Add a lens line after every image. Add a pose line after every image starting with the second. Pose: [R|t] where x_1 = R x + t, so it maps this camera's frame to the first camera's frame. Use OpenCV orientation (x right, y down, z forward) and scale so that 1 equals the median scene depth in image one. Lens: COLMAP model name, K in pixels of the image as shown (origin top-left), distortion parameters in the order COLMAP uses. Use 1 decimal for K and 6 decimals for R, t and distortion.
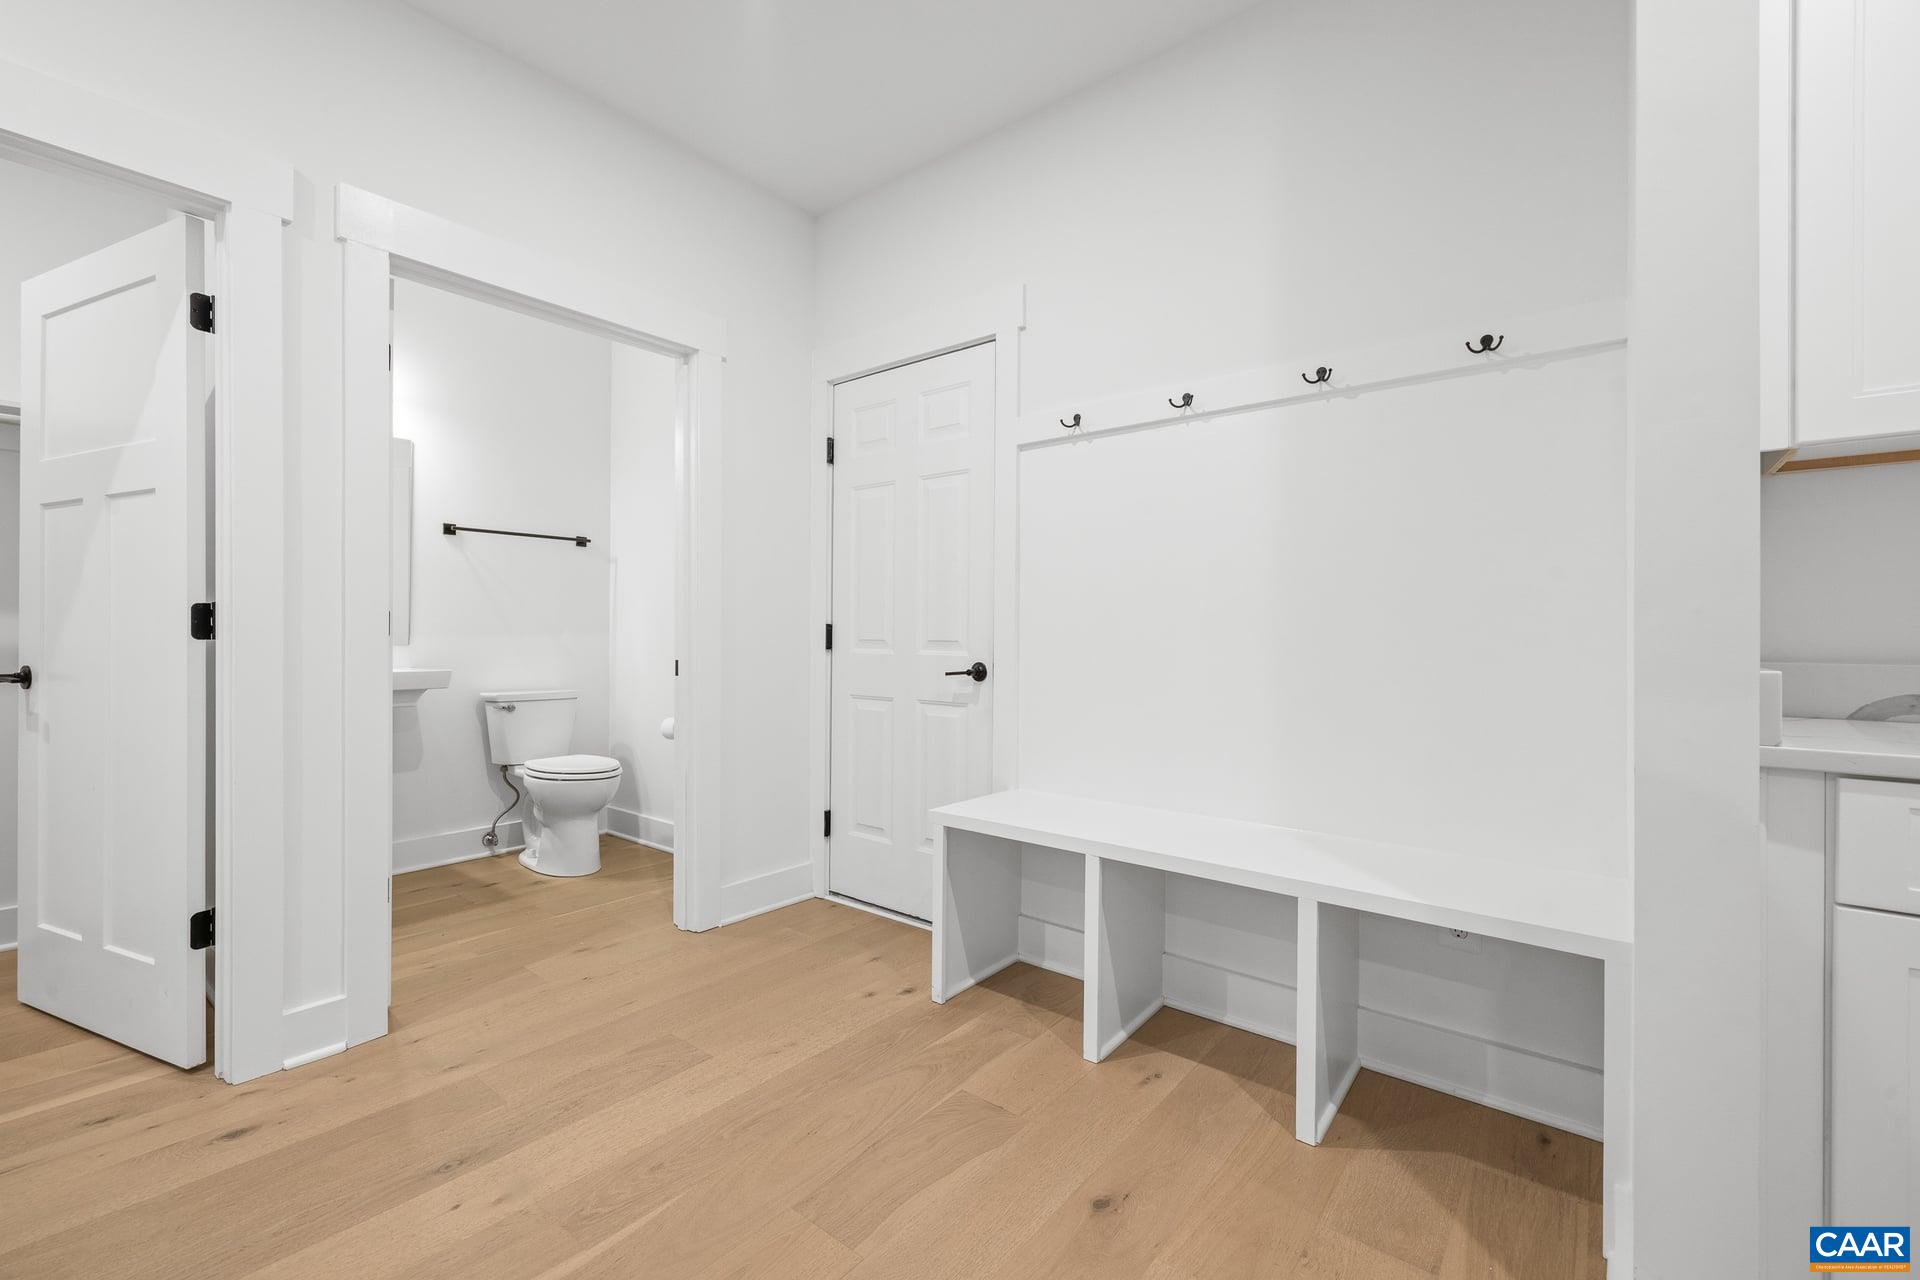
lens RADIAL K [[810.9, 0, 967.8], [0, 810.9, 628.9], [0, 0, 1]] dist [-0.000395, 0.000326]
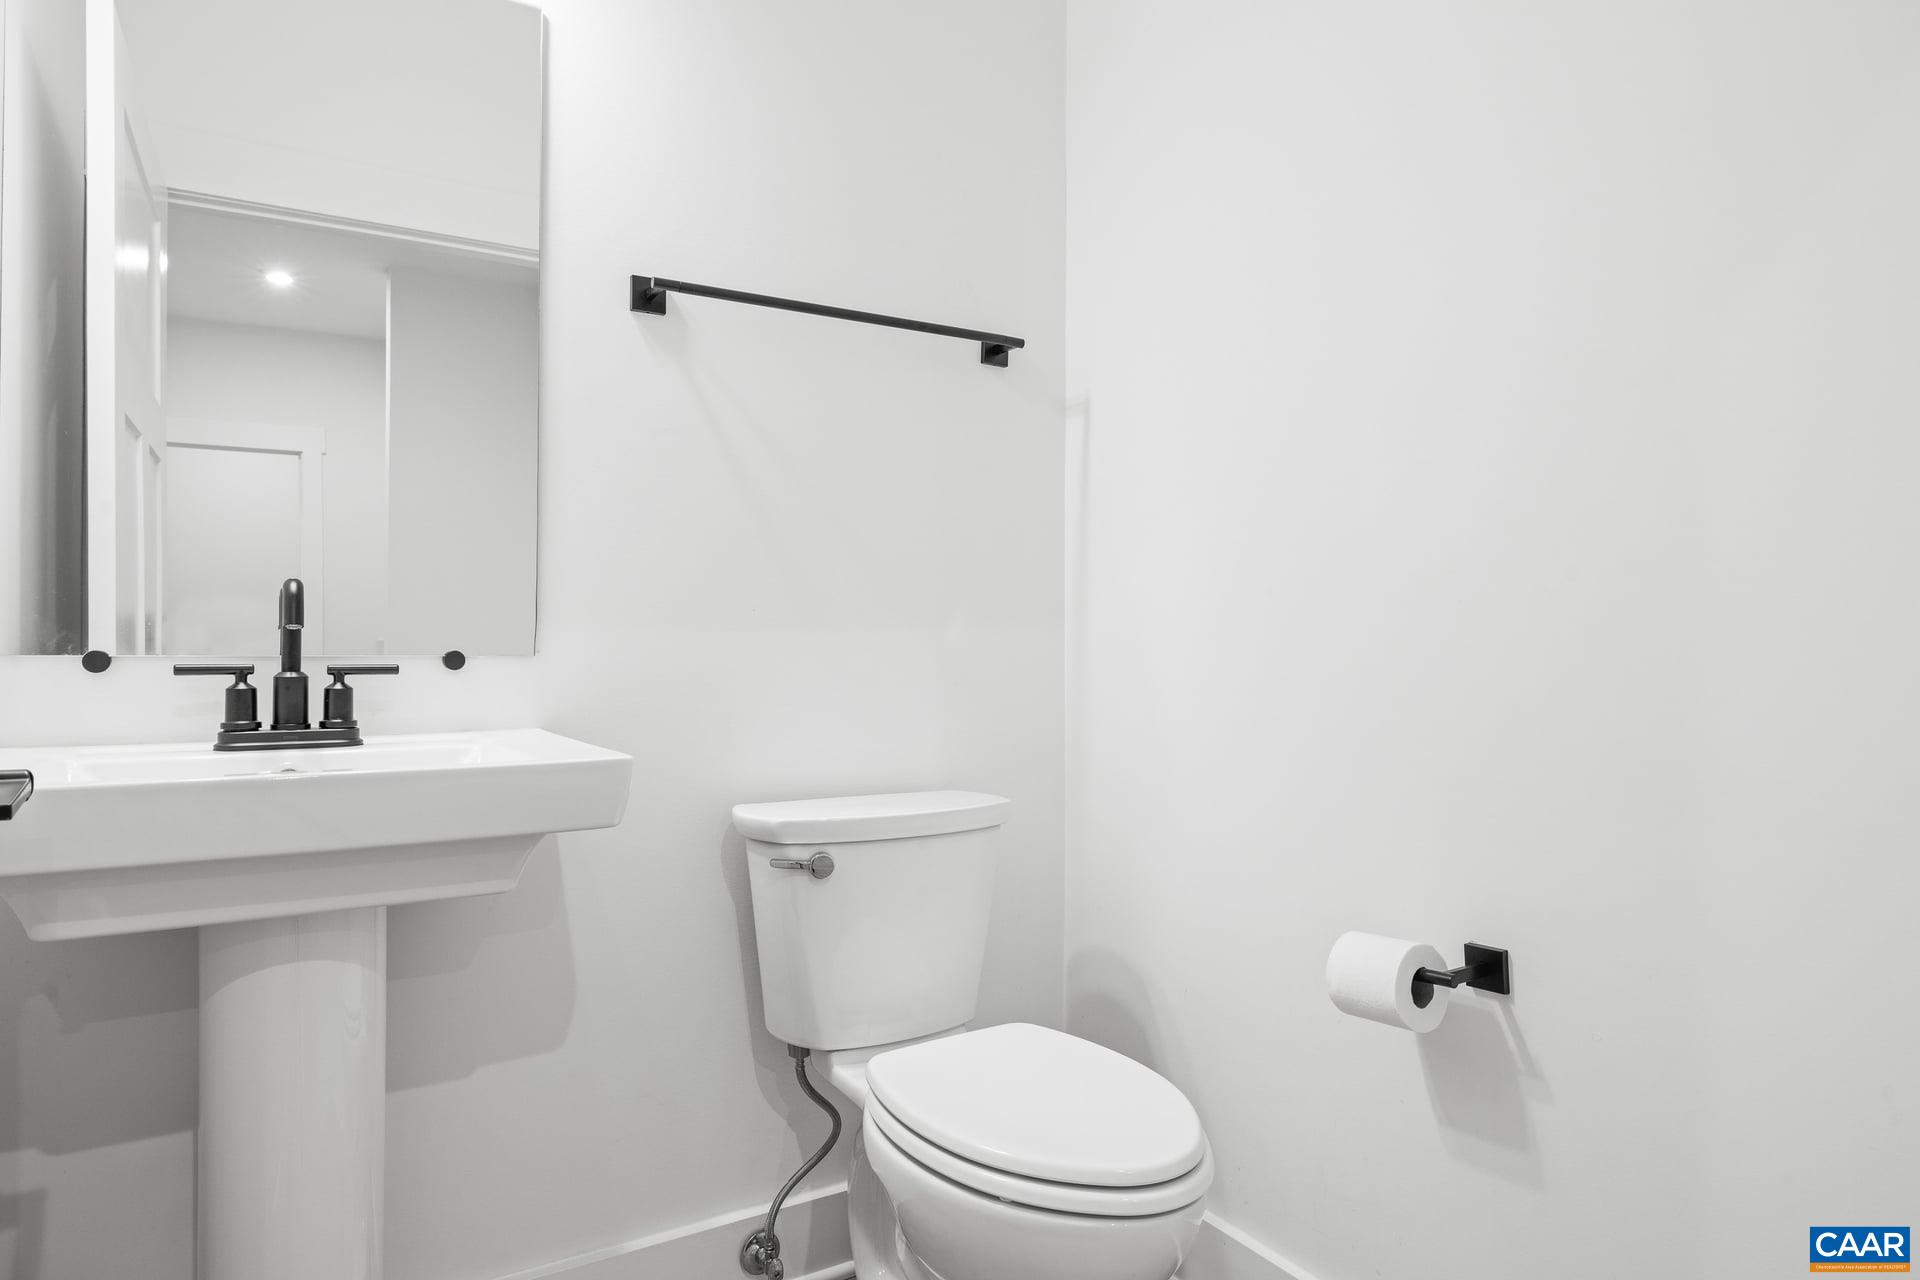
lens RADIAL K [[1116.1, 0, 951.4], [0, 1116.1, 641.2], [0, 0, 1]] dist [-0.035840, -0.000552]
pose [[0.937279, 0.000195, -0.348579, -0.369021], [0.002317, 0.999974, 0.006791, 0.011091], [0.348571, -0.007173, 0.937255, 0.621764]]
